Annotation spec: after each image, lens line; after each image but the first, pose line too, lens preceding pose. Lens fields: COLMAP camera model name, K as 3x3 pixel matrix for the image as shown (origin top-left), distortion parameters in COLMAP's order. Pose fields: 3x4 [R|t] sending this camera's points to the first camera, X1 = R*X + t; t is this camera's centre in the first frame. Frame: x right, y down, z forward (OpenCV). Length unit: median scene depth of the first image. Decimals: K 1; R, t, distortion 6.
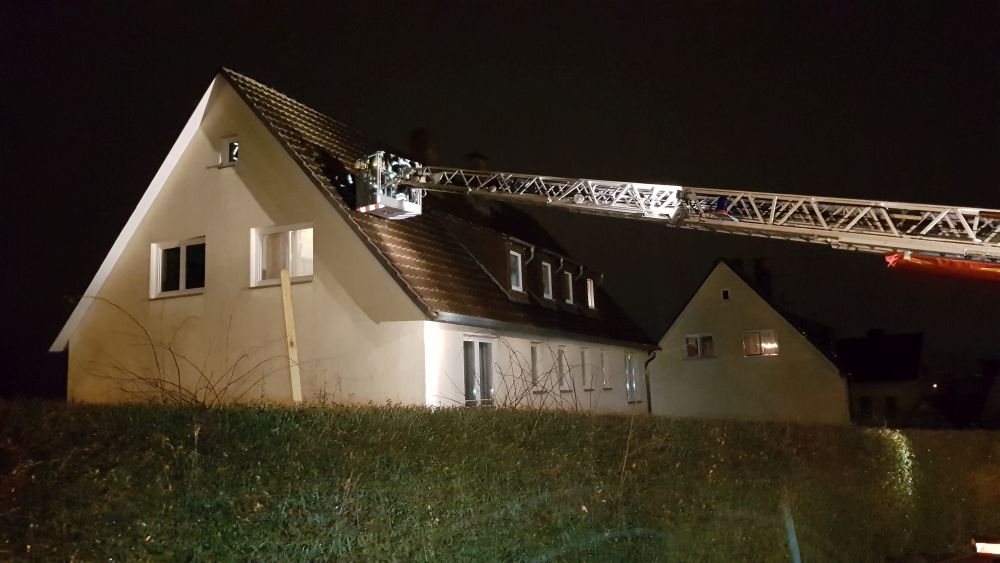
lens RADIAL K [[767.9, 0, 500.0], [0, 767.9, 281.5], [0, 0, 1]] dist [0.094770, -0.001550]
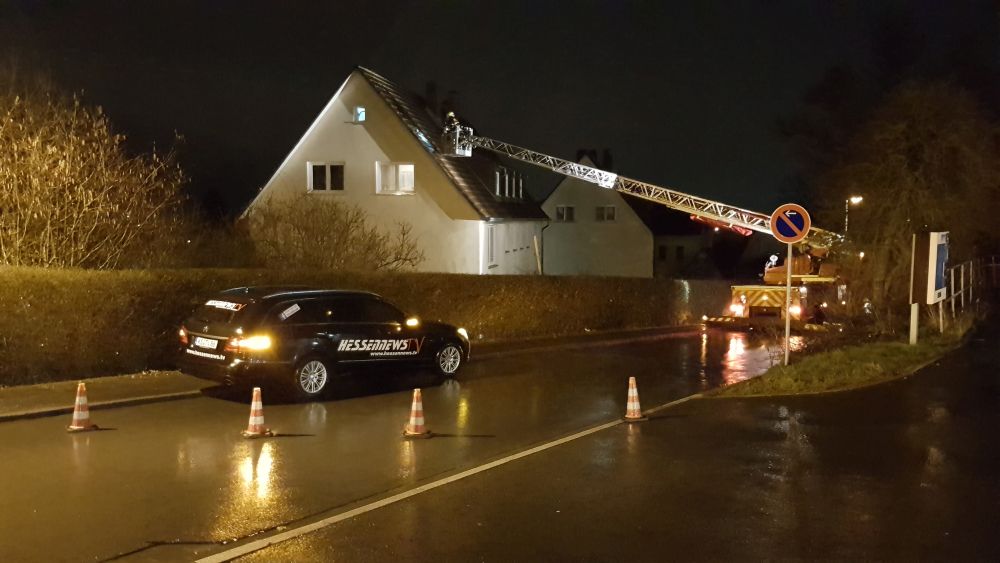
lens RADIAL K [[767.9, 0, 500.0], [0, 767.9, 281.5], [0, 0, 1]] dist [0.094770, -0.001550]
pose [[0.972977, 0.026151, 0.229416, -0.448506], [-0.074633, 0.975851, 0.205290, -0.187751], [-0.218507, -0.216865, 0.951433, -0.855114]]
